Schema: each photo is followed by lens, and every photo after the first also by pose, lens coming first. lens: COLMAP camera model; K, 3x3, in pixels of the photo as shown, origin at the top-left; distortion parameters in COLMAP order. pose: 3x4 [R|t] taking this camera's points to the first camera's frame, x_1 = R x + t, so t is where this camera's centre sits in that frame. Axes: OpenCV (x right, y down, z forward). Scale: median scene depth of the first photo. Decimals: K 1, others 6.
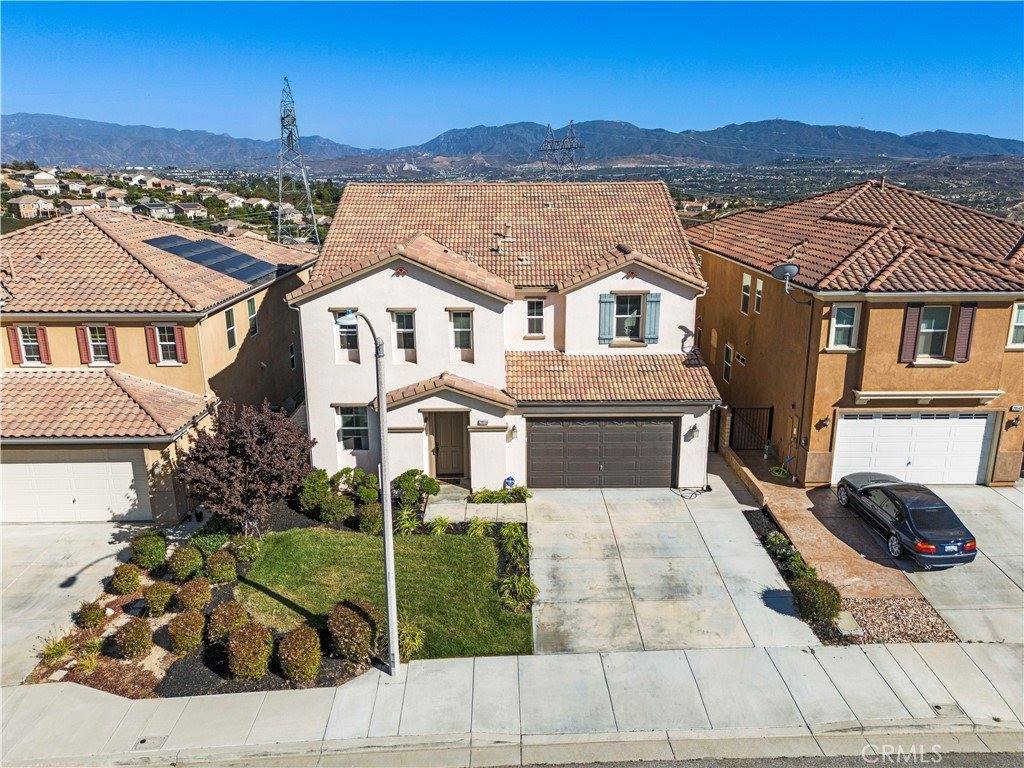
lens RADIAL K [[763.6, 0, 514.3], [0, 763.6, 383.1], [0, 0, 1]] dist [0.065298, -0.052434]
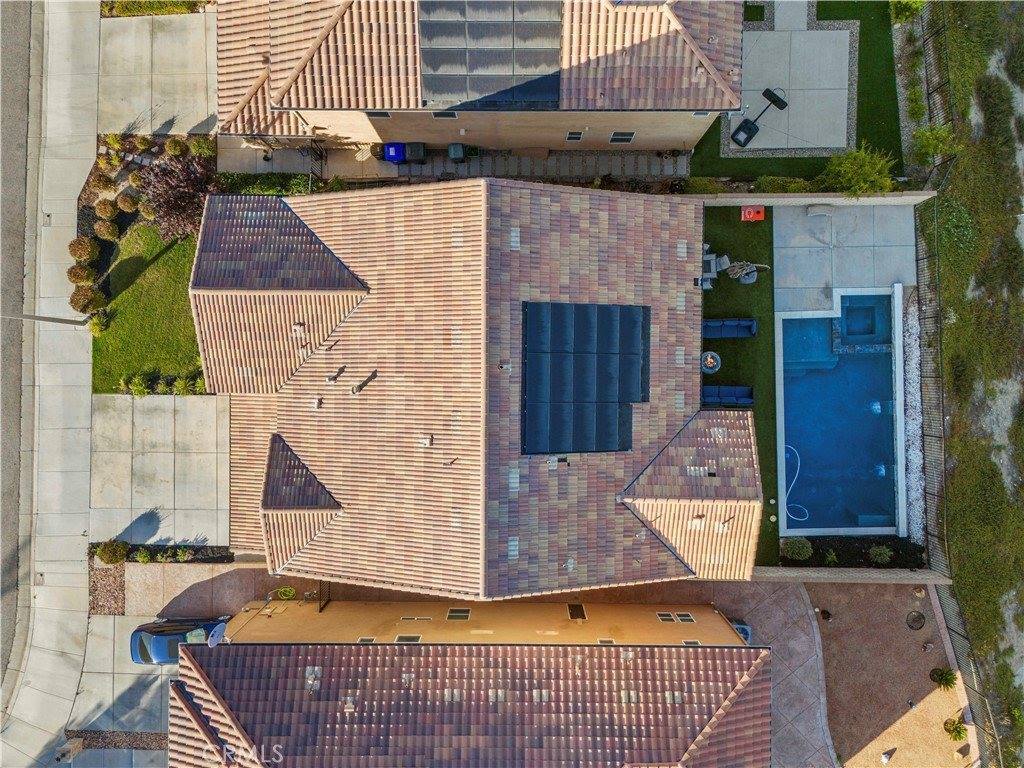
lens RADIAL K [[763.6, 0, 511.6], [0, 763.6, 383.3], [0, 0, 1]] dist [0.065298, -0.052434]
pose [[-0.021652, 0.999479, 0.023935, -0.051772], [-0.258658, -0.028726, 0.965542, -1.308802], [0.965726, 0.014715, 0.259145, 1.097106]]
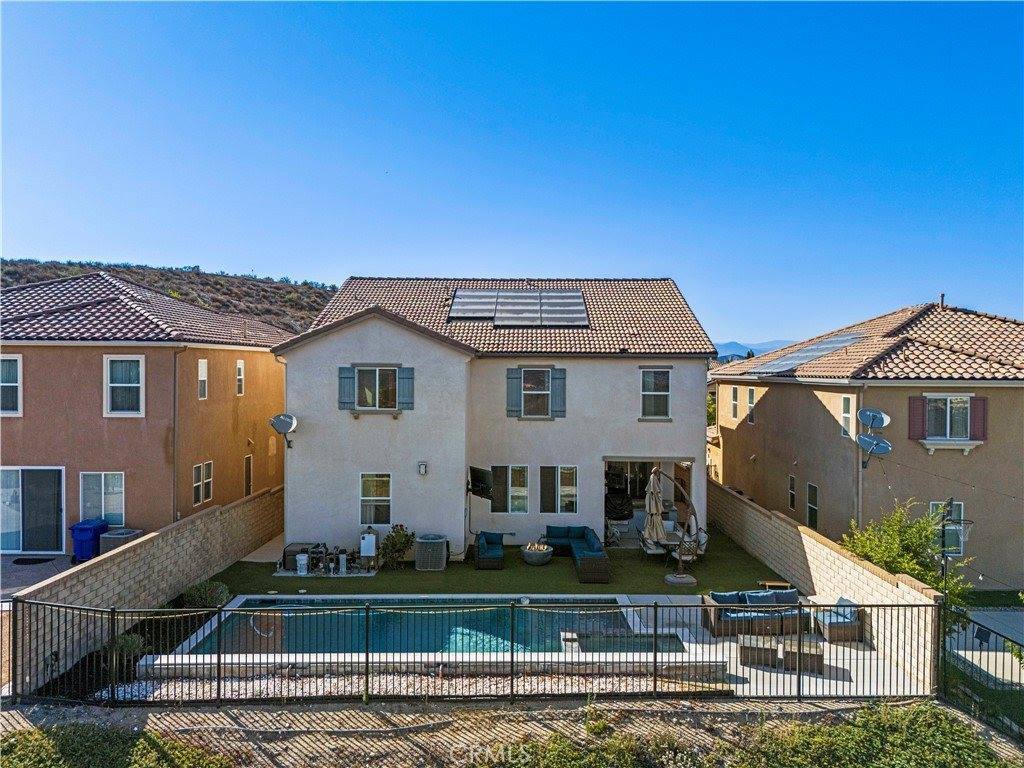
lens RADIAL K [[763.6, 0, 512.0], [0, 763.6, 373.5], [0, 0, 1]] dist [0.065298, -0.052434]
pose [[-0.999506, 0.002950, 0.031281, -0.063090], [0.011586, 0.960025, 0.279674, -0.548532], [-0.029205, 0.279899, -0.959585, 2.611284]]
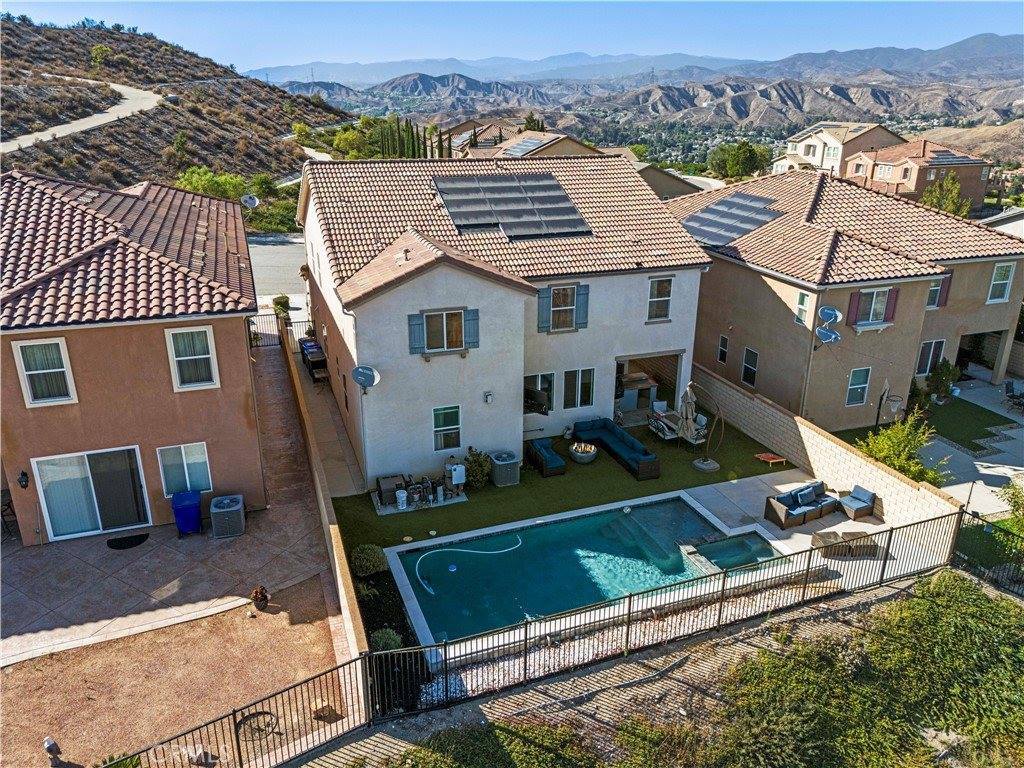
lens RADIAL K [[763.6, 0, 509.2], [0, 763.6, 376.1], [0, 0, 1]] dist [0.065298, -0.052434]
pose [[-0.951036, 0.112492, -0.287881, 0.337134], [-0.079470, 0.811103, 0.579480, -0.793350], [0.298688, 0.573984, -0.762448, 2.522327]]
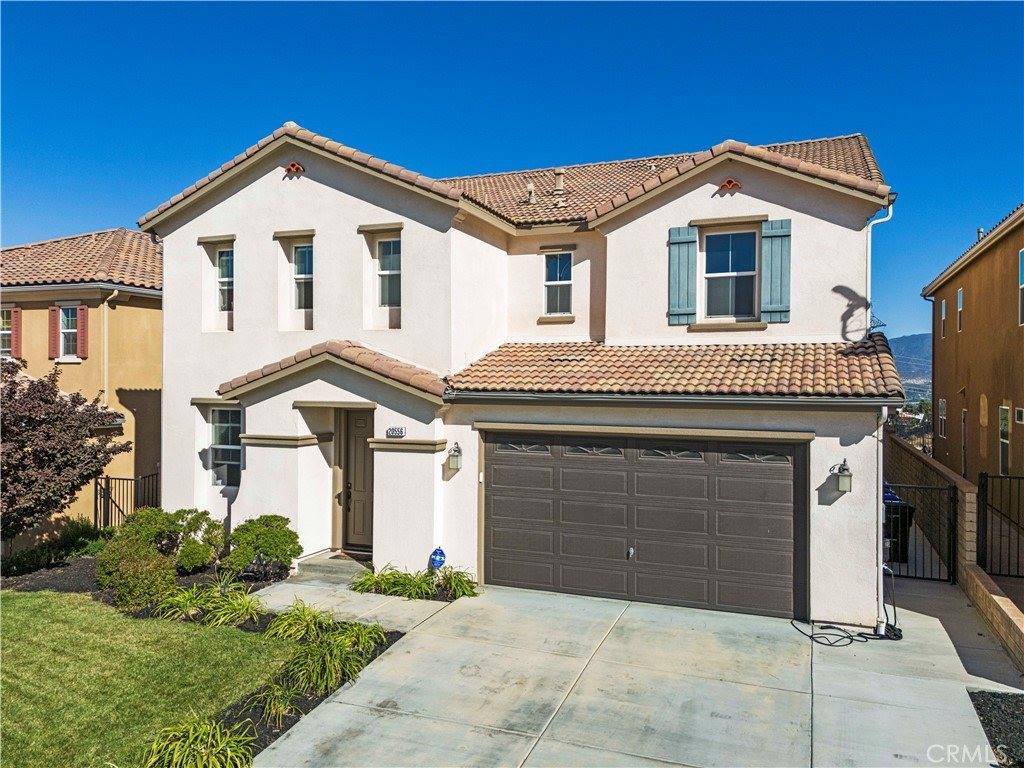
lens RADIAL K [[763.6, 0, 516.4], [0, 763.6, 386.2], [0, 0, 1]] dist [0.065298, -0.052434]
pose [[0.927494, 0.013043, -0.373610, 0.227986], [-0.110711, 0.964144, -0.241182, 0.136920], [0.357069, 0.265057, 0.895682, 0.547359]]
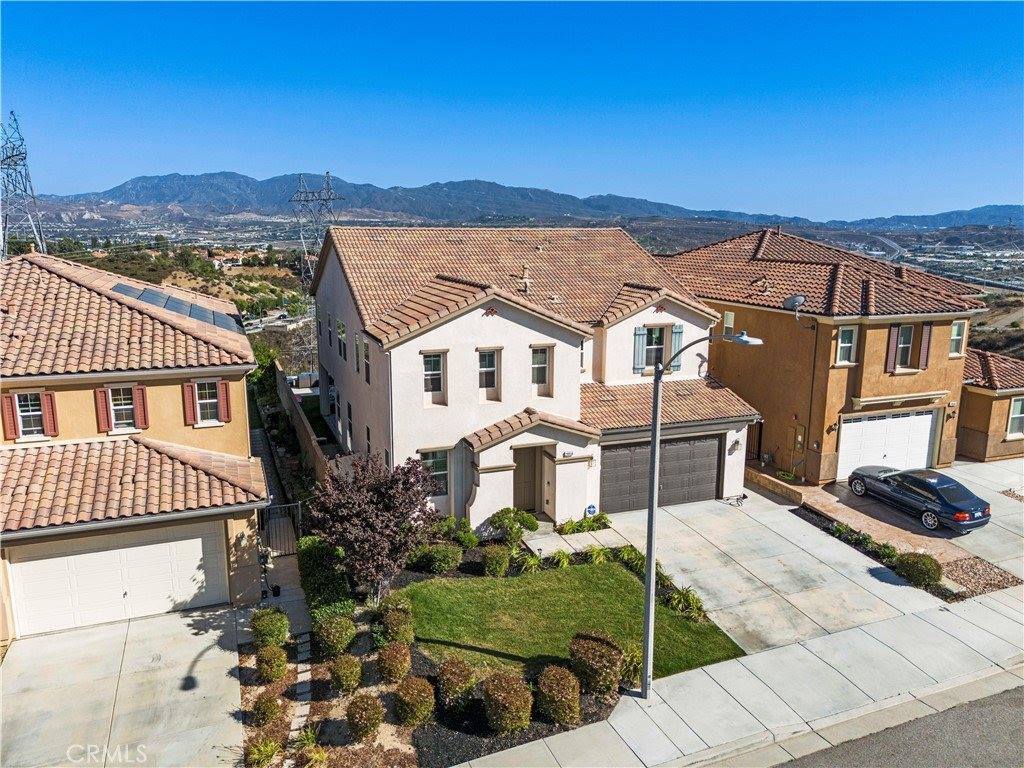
lens RADIAL K [[763.6, 0, 511.6], [0, 763.6, 382.8], [0, 0, 1]] dist [0.065298, -0.052434]
pose [[0.937137, -0.061554, 0.343491, -0.455289], [0.084034, 0.995160, -0.050933, 0.001912], [-0.338694, 0.076596, 0.937774, 0.053492]]
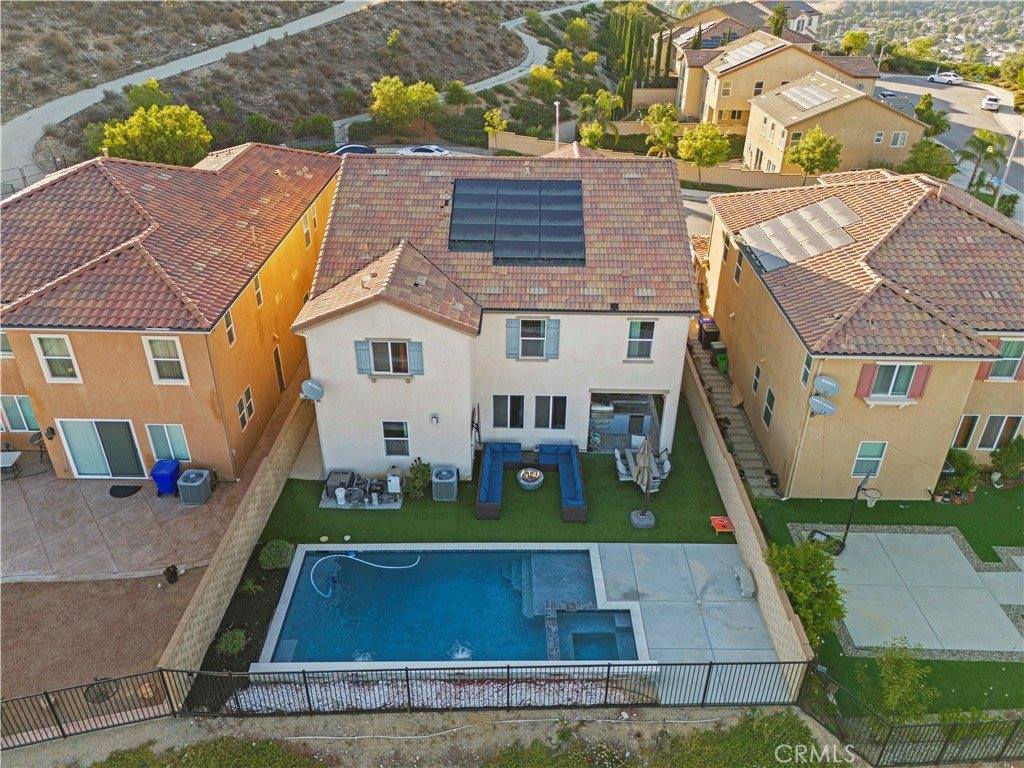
lens RADIAL K [[763.6, 0, 511.4], [0, 763.6, 370.5], [0, 0, 1]] dist [0.065298, -0.052434]
pose [[-0.999371, -0.017433, 0.030887, -0.067646], [0.009727, 0.702751, 0.711370, -1.000500], [-0.034107, 0.711223, -0.702139, 2.467170]]
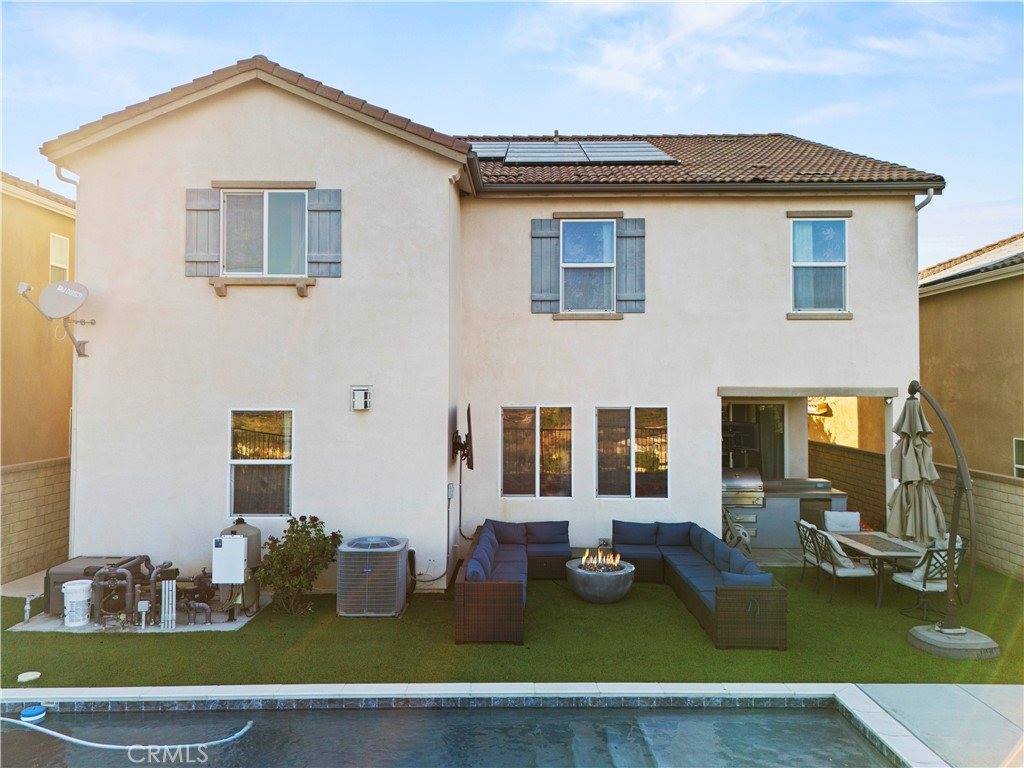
lens RADIAL K [[763.6, 0, 514.8], [0, 763.6, 368.1], [0, 0, 1]] dist [0.065298, -0.052434]
pose [[-0.999452, 0.007407, 0.032248, -0.030040], [0.015243, 0.968111, 0.250058, -0.307068], [-0.029367, 0.250413, -0.967694, 2.180553]]
